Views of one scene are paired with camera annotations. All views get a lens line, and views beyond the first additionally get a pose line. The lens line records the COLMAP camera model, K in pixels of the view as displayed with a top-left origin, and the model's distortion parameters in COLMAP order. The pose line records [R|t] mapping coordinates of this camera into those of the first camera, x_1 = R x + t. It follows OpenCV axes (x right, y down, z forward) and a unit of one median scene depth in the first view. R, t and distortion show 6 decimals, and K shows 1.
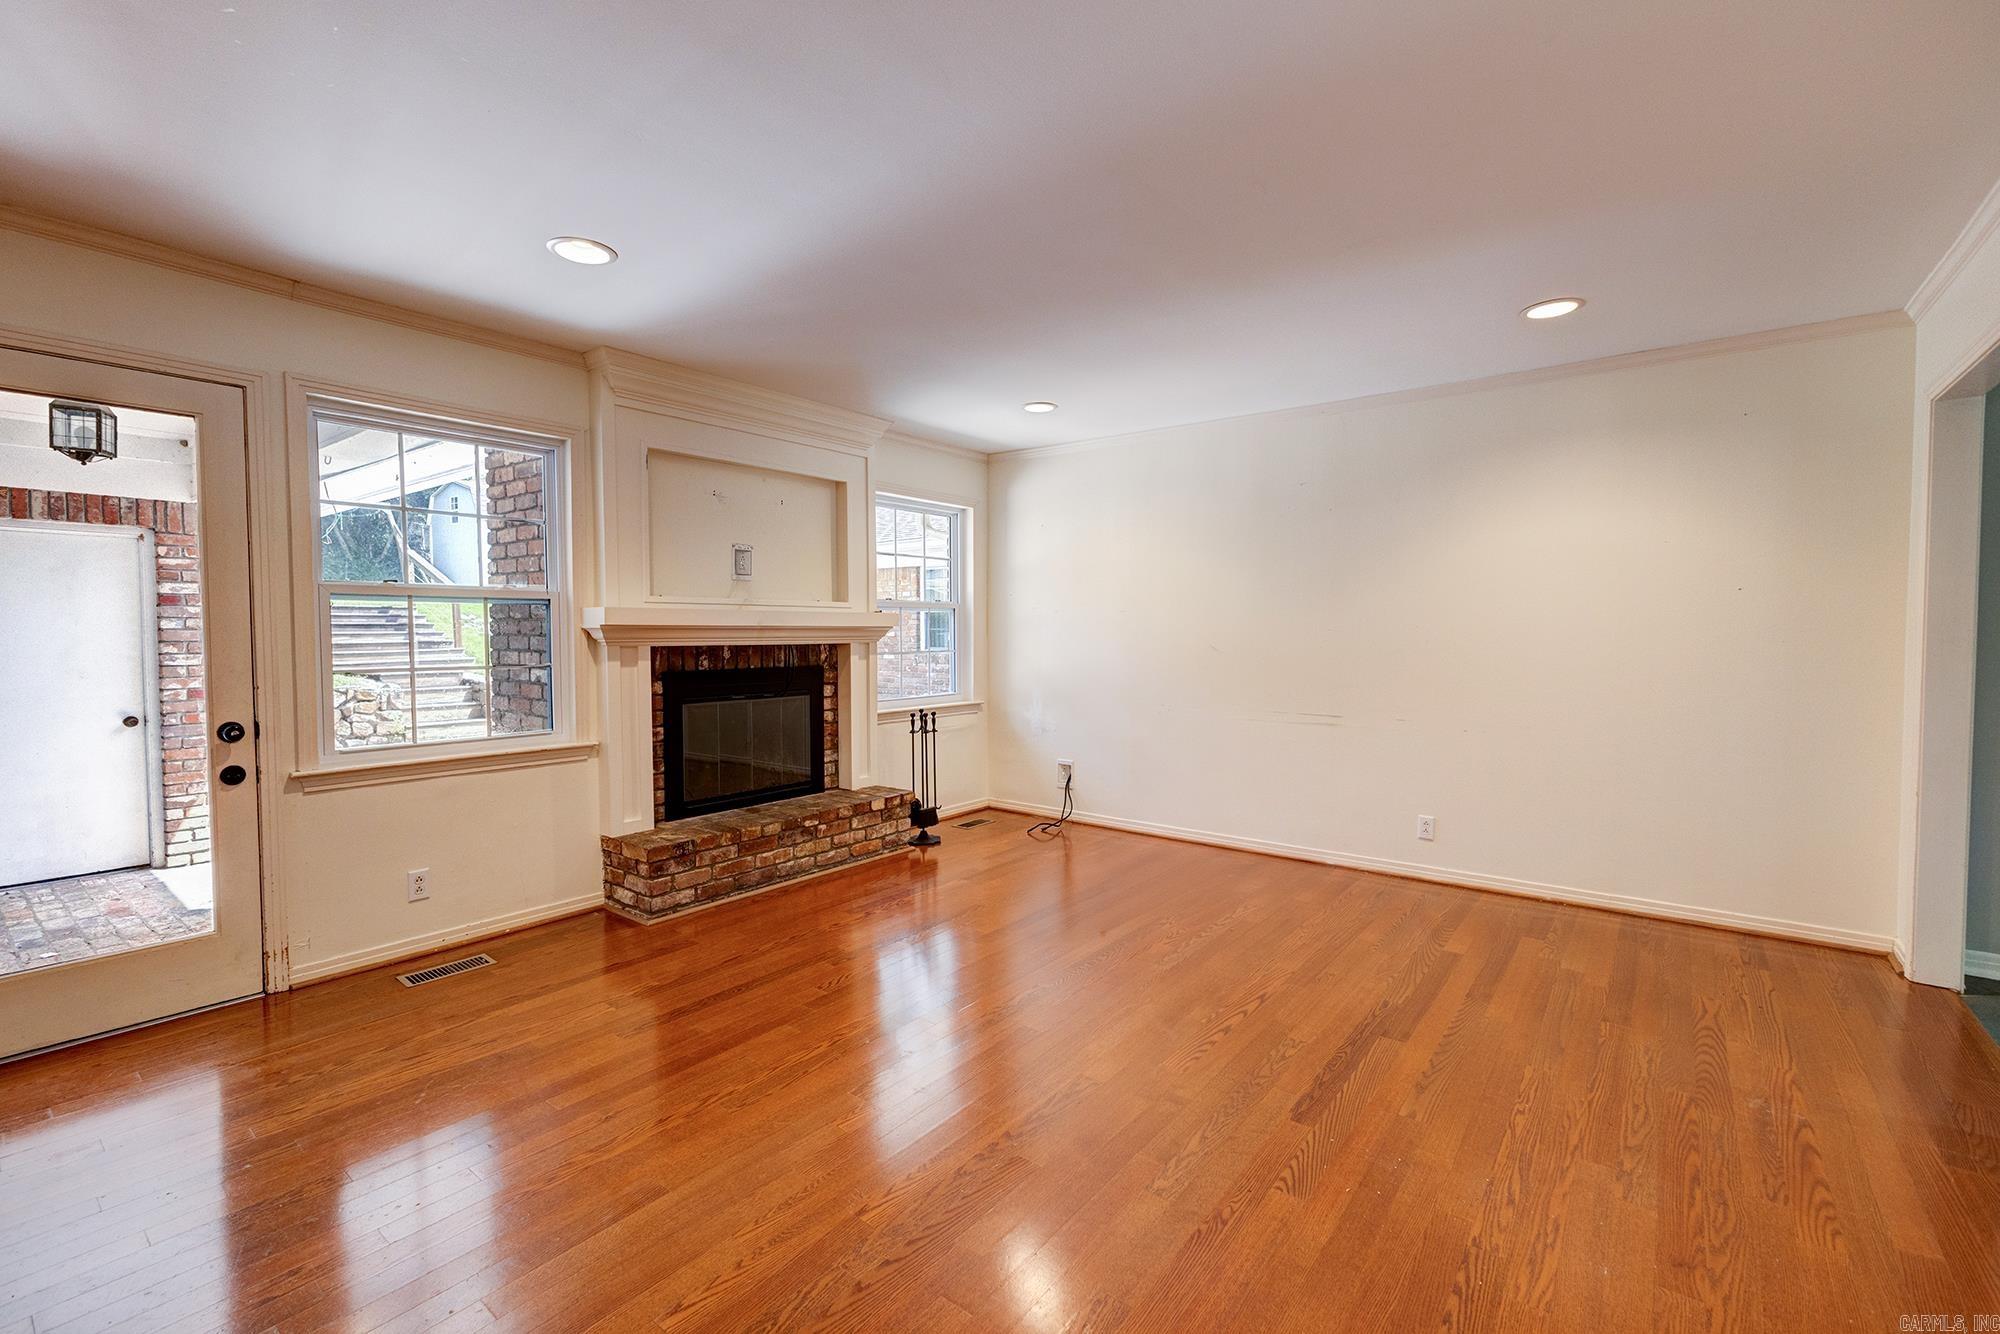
lens RADIAL K [[862.8, 0, 991.0], [0, 862.8, 662.0], [0, 0, 1]] dist [0.007439, -0.001315]
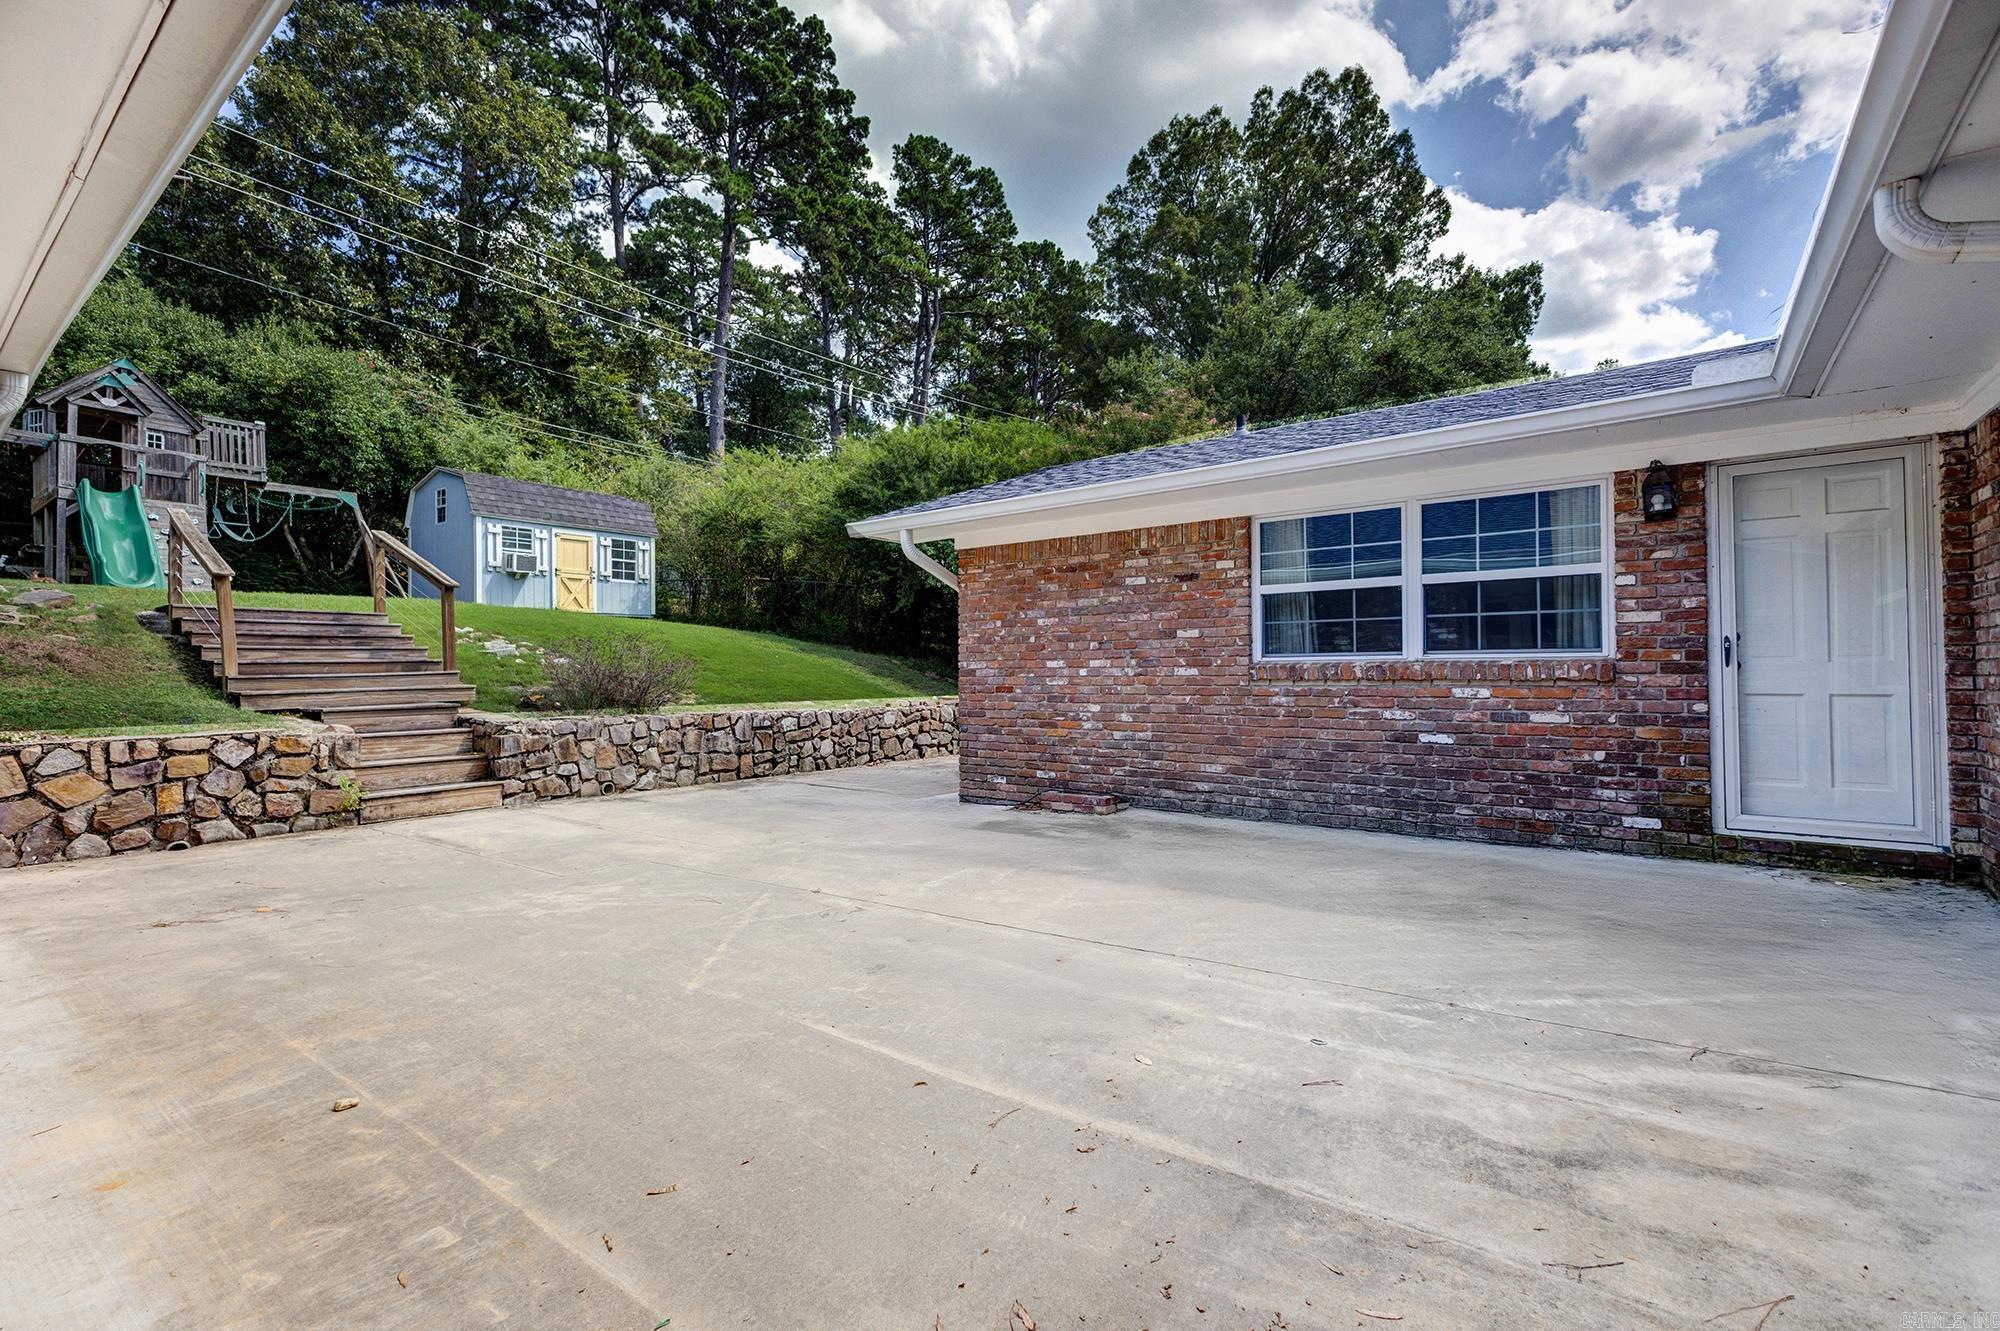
lens RADIAL K [[862.8, 0, 1006.8], [0, 862.8, 662.6], [0, 0, 1]] dist [0.007439, -0.001315]
pose [[0.999463, -0.006379, 0.032149, -0.286909], [0.007915, 0.998822, -0.047879, 0.016175], [-0.031805, 0.048108, 0.998336, 0.440534]]
